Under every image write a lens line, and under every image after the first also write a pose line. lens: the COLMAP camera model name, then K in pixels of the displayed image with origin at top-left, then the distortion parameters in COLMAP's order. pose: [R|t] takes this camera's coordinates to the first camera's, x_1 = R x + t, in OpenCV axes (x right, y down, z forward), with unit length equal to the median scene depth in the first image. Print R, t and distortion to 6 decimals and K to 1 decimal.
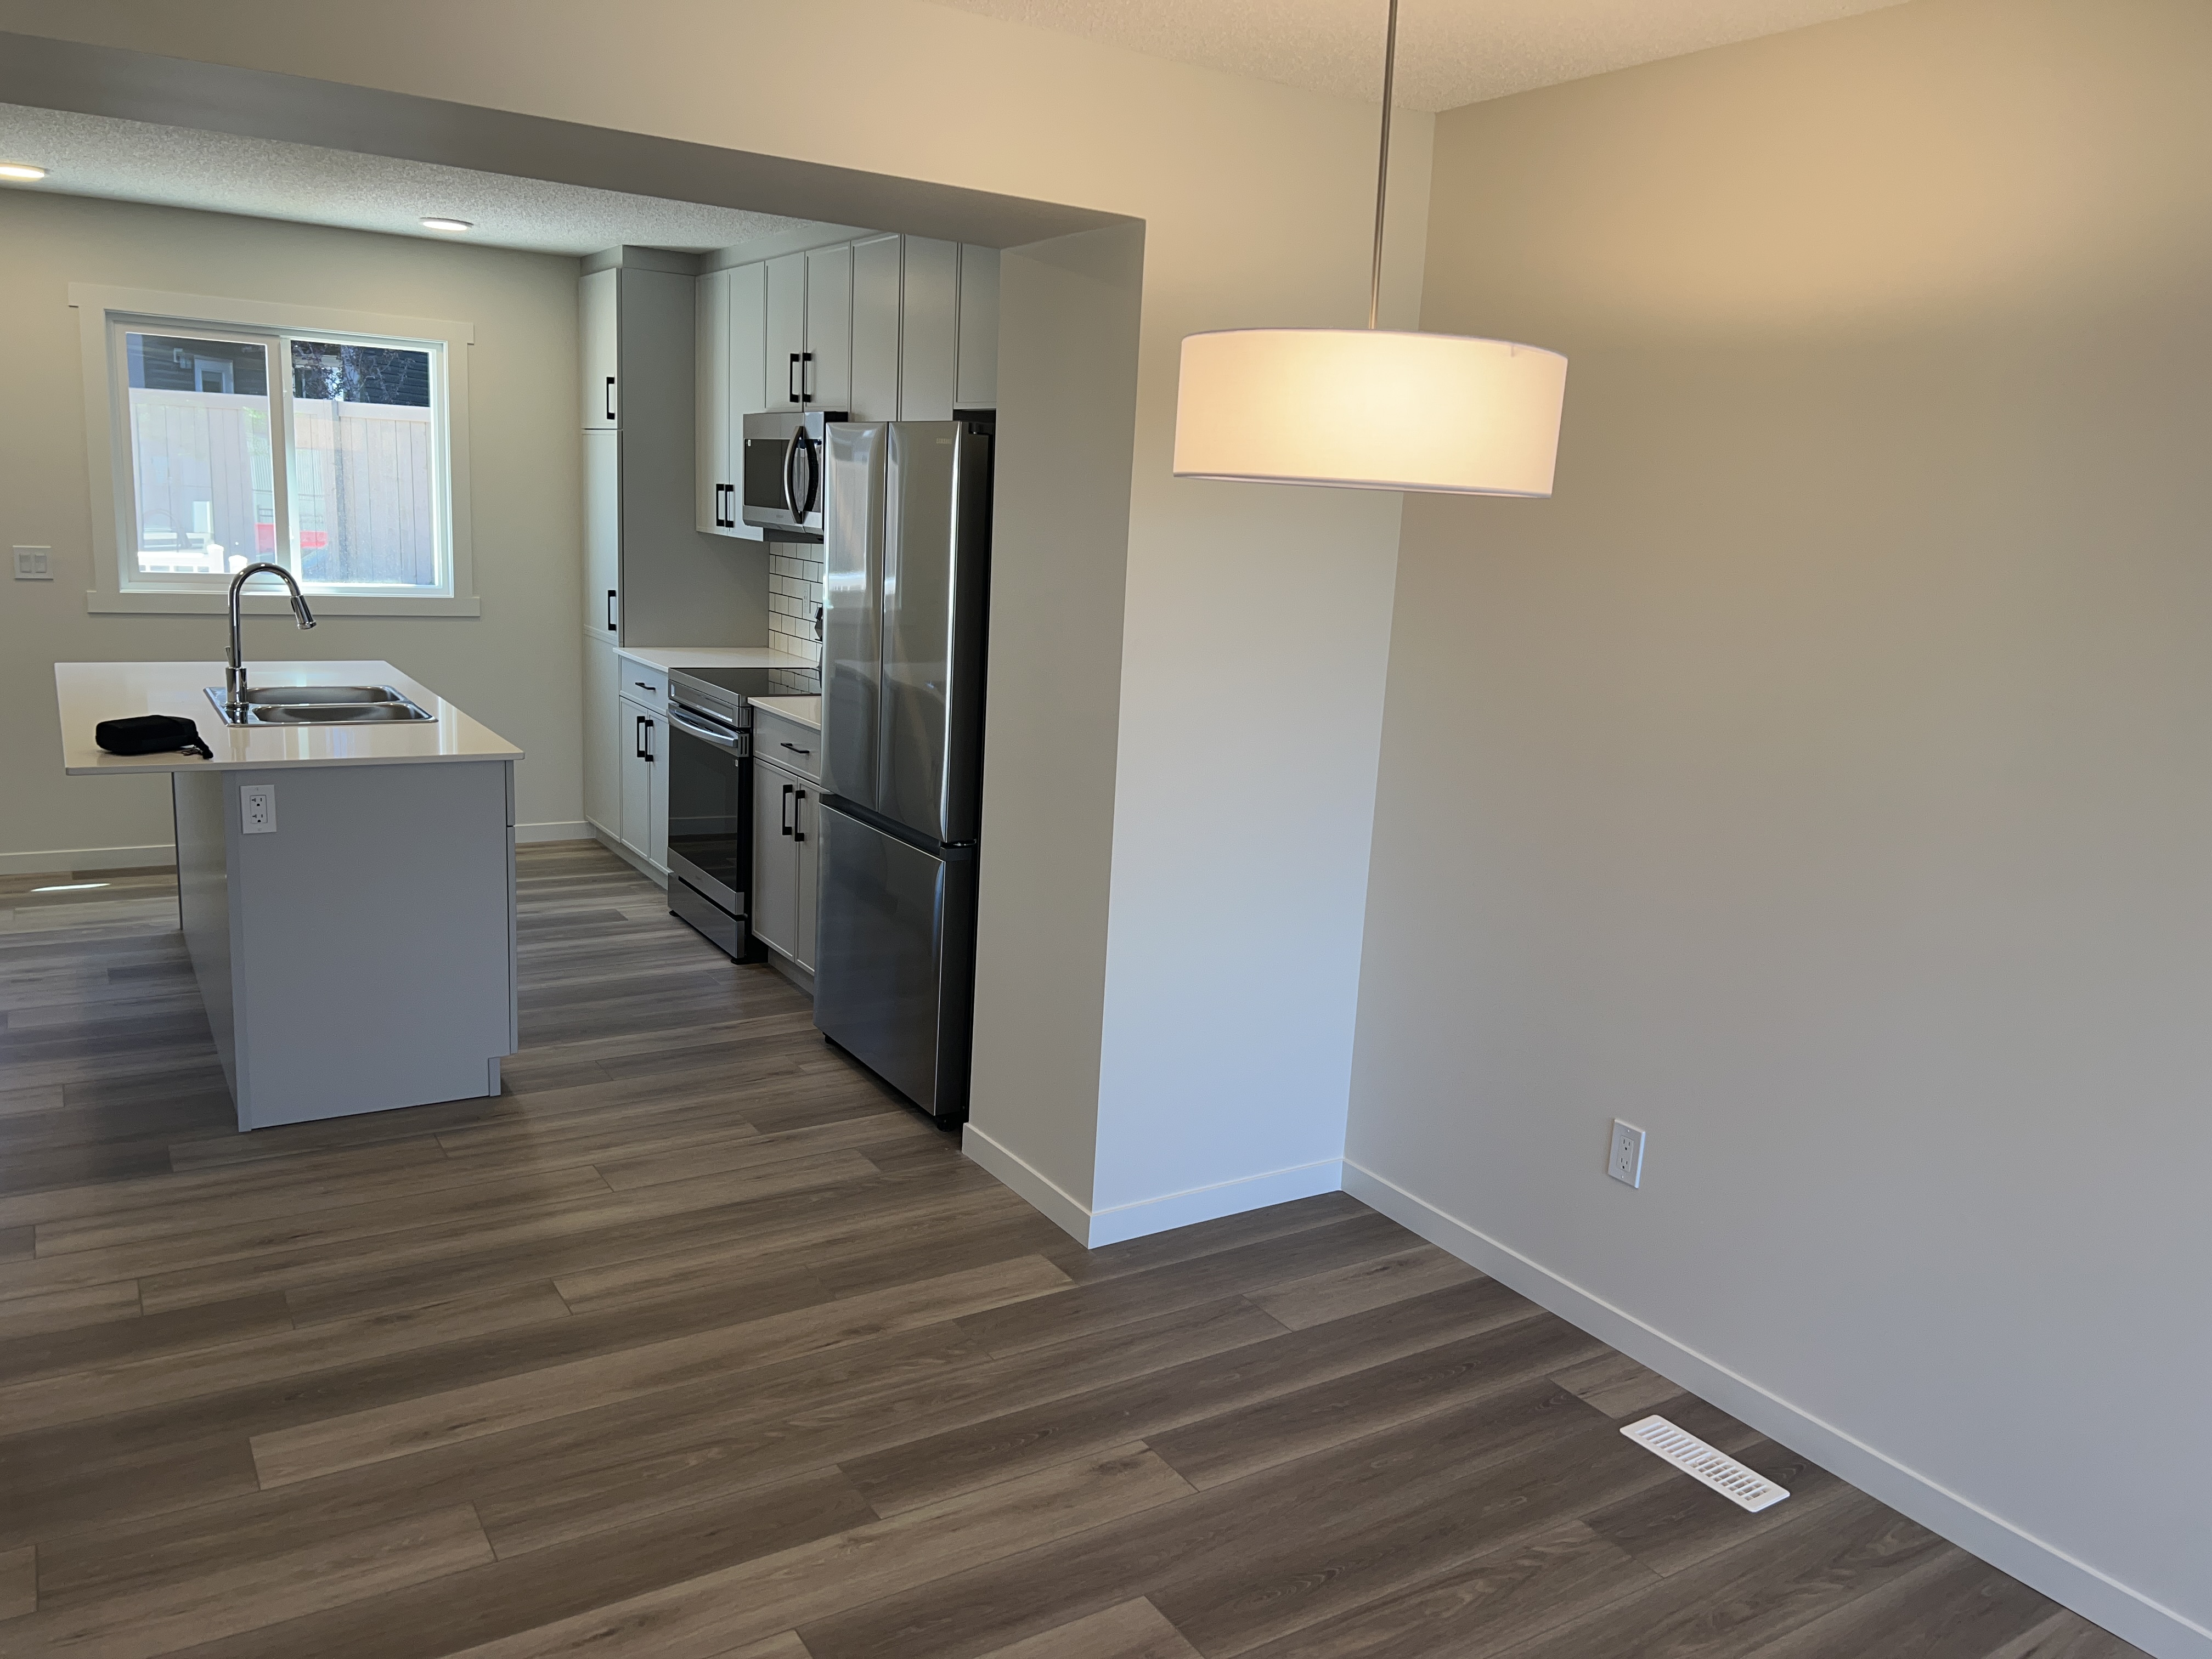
lens RADIAL K [[1670.8, 0, 1106.6], [0, 1670.8, 817.8], [0, 0, 1]] dist [0.067144, -0.079543]
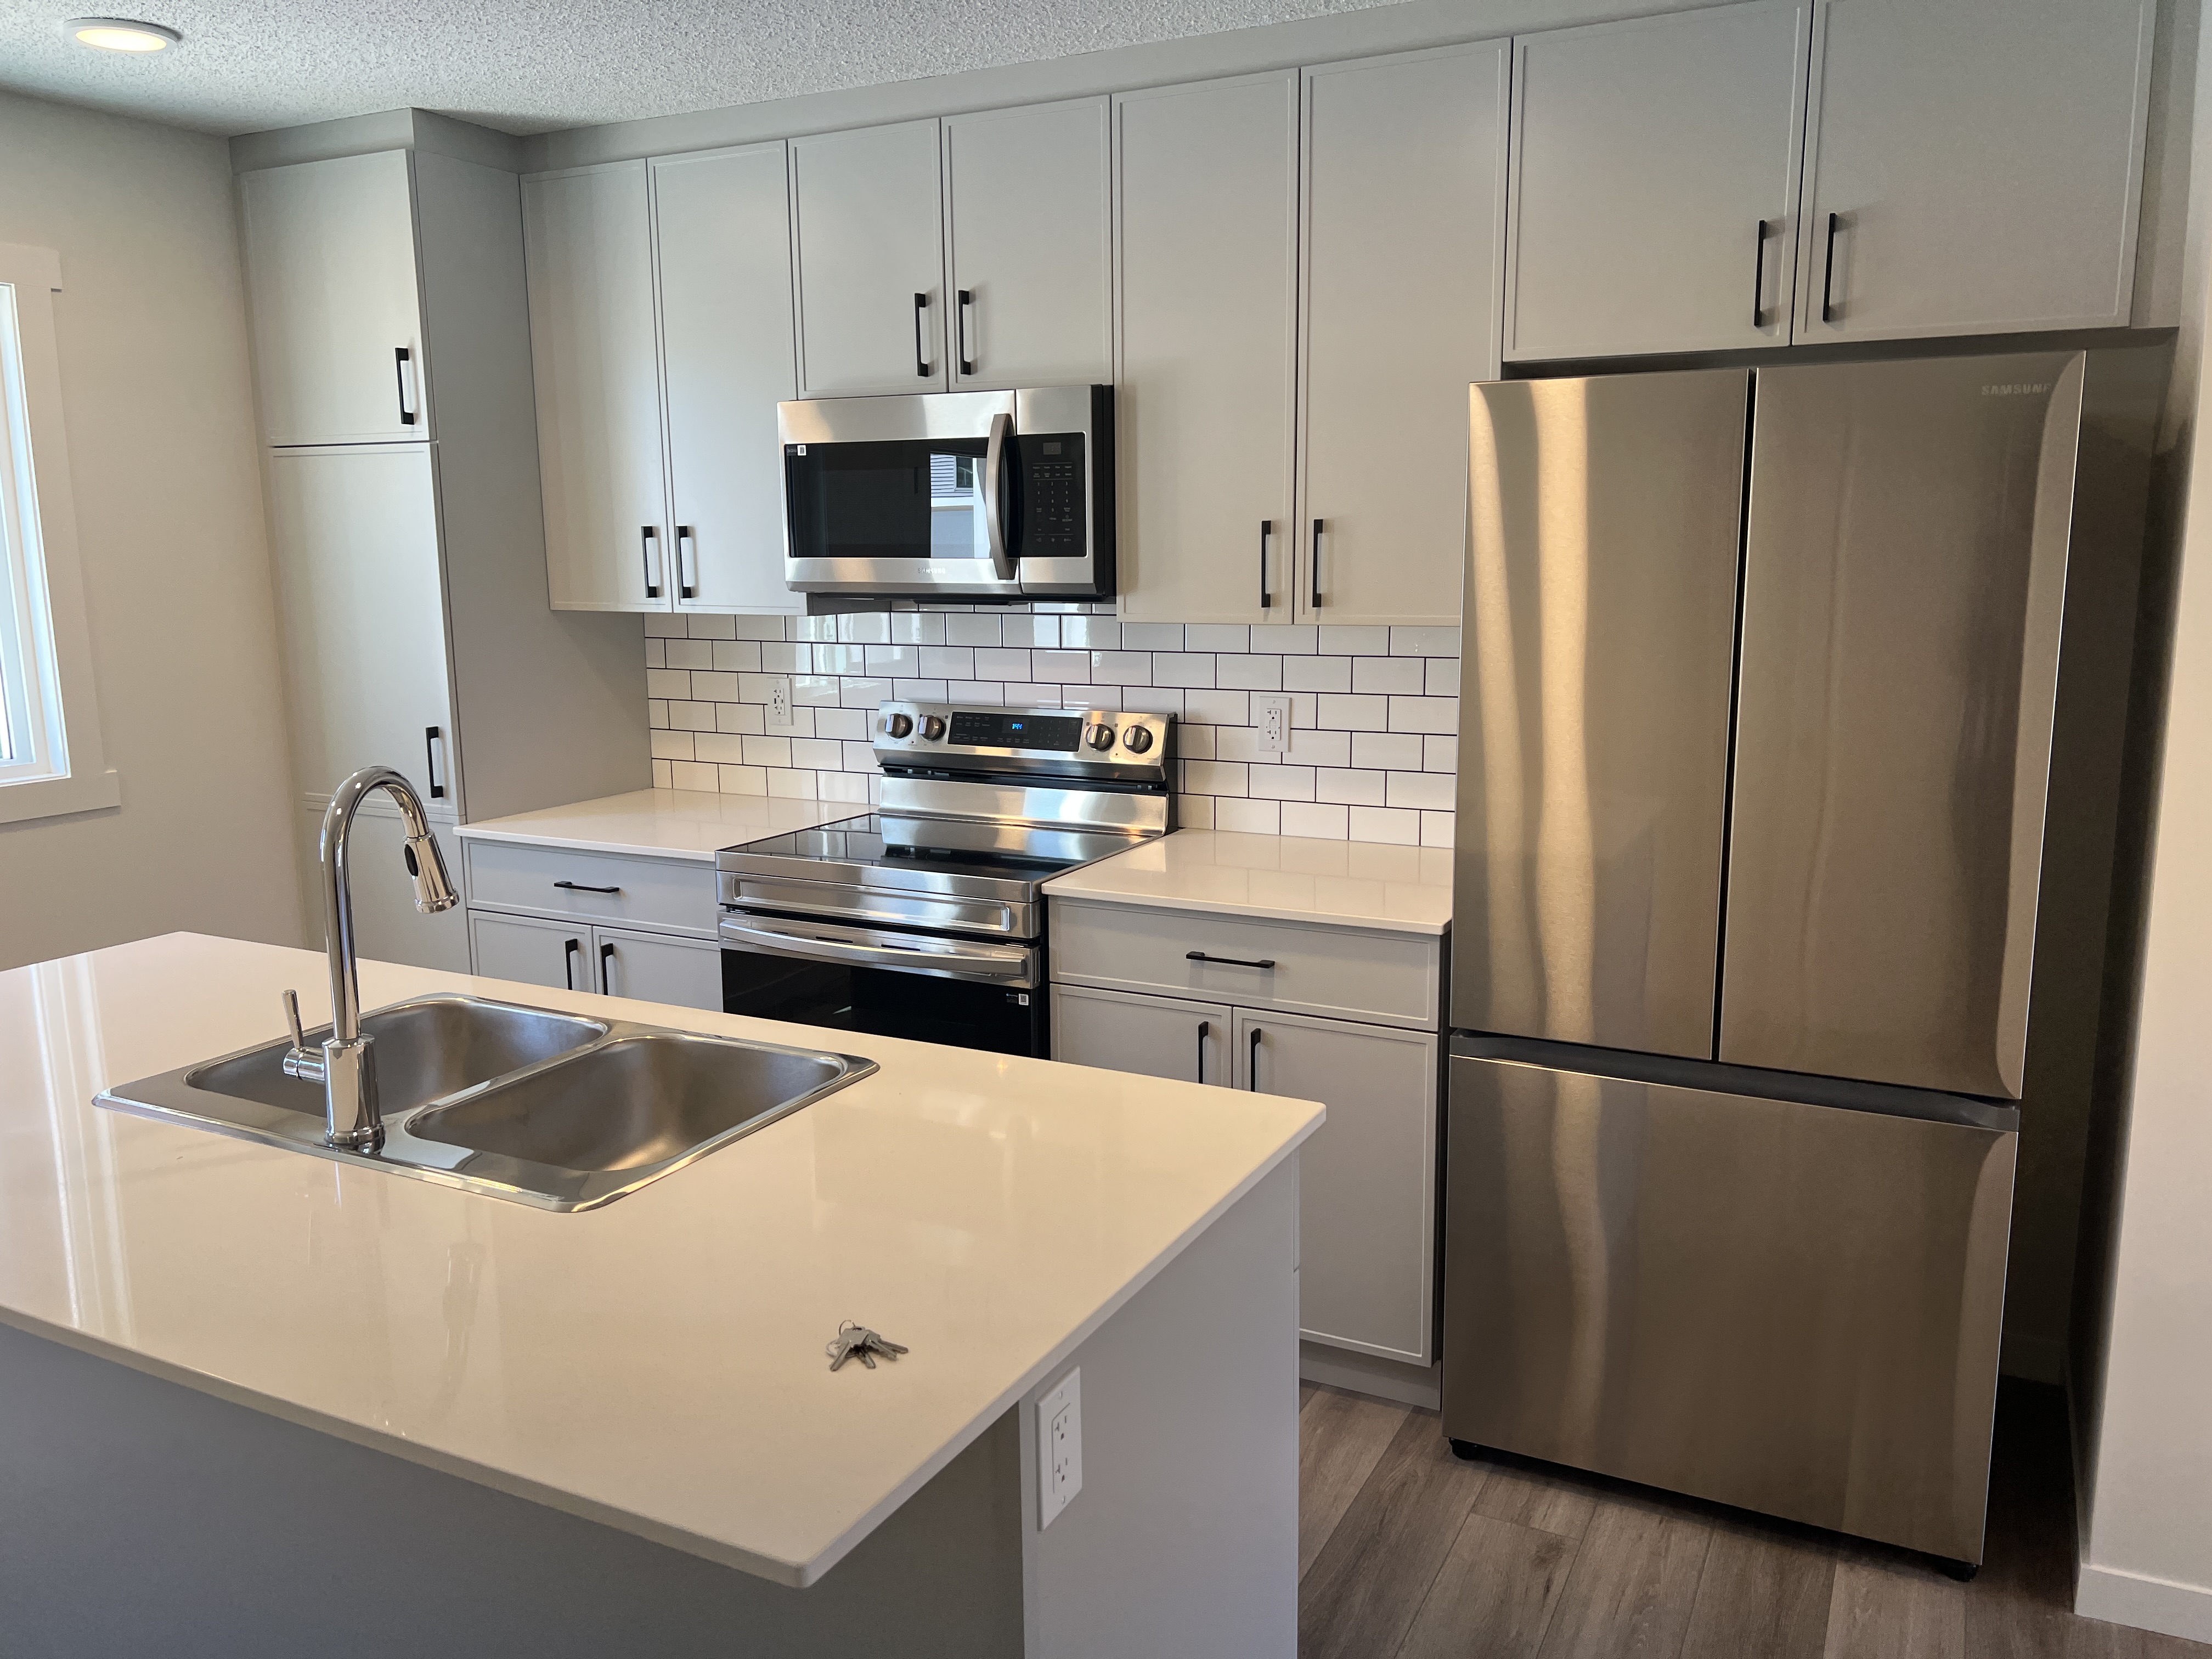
lens RADIAL K [[1670.8, 0, 1128.0], [0, 1670.8, 825.3], [0, 0, 1]] dist [0.067144, -0.079543]
pose [[0.854876, -0.149318, 0.496882, -0.403244], [0.153561, 0.987602, 0.032586, -0.090663], [-0.495587, 0.048445, 0.867206, 0.420217]]
